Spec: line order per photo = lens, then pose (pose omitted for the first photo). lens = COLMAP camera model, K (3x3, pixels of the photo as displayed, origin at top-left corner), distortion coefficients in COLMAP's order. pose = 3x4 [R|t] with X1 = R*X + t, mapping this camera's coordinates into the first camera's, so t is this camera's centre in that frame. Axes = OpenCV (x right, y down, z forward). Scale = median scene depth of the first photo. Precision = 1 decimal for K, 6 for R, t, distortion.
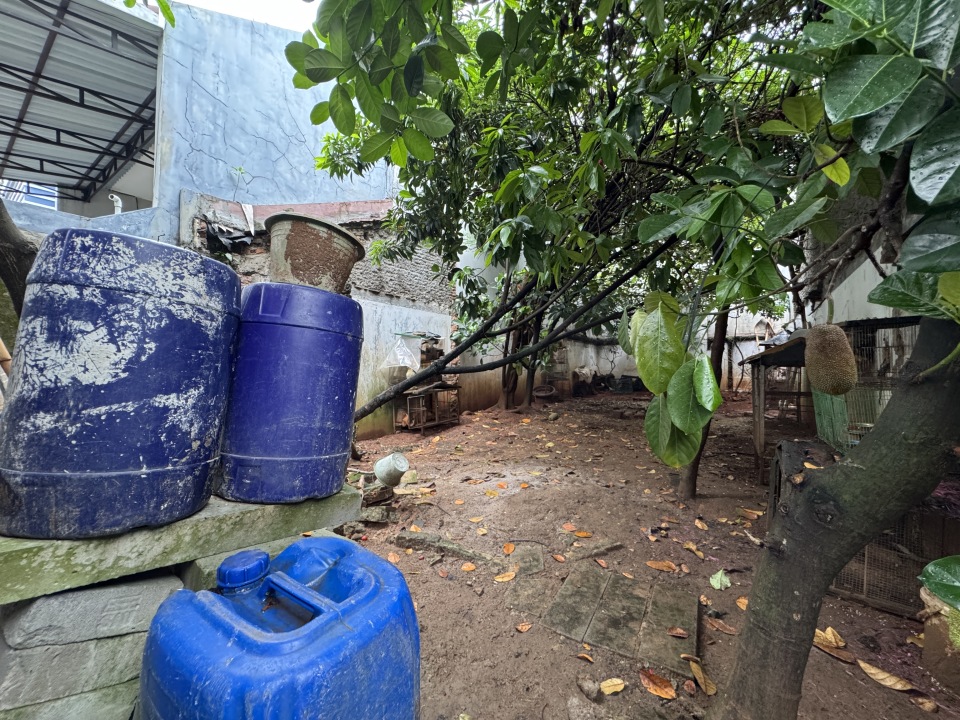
lens RADIAL K [[384.9, 0, 481.6], [0, 384.9, 360.8], [0, 0, 1]] dist [-0.001599, 0.000120]
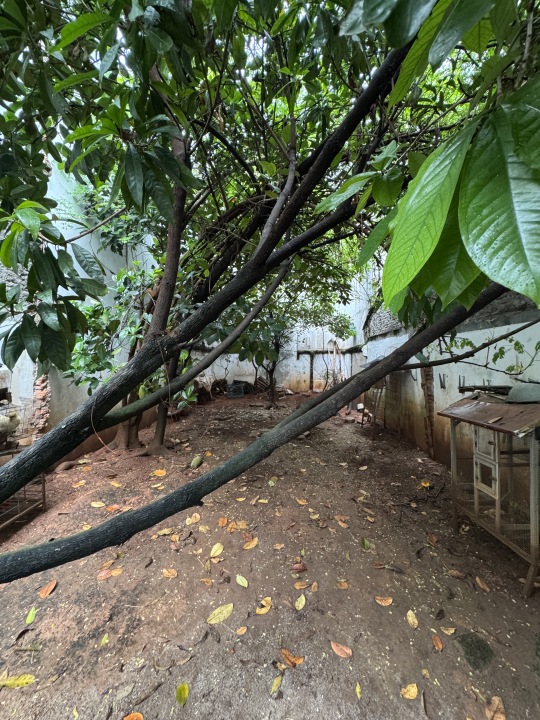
lens RADIAL K [[288.6, 0, 269.6], [0, 288.6, 358.3], [0, 0, 1]] dist [-0.001599, 0.000120]
pose [[0.851202, 0.004849, 0.524816, 0.002756], [-0.010546, 0.999913, 0.007865, -0.081363], [-0.524733, -0.012229, 0.851179, 0.456374]]
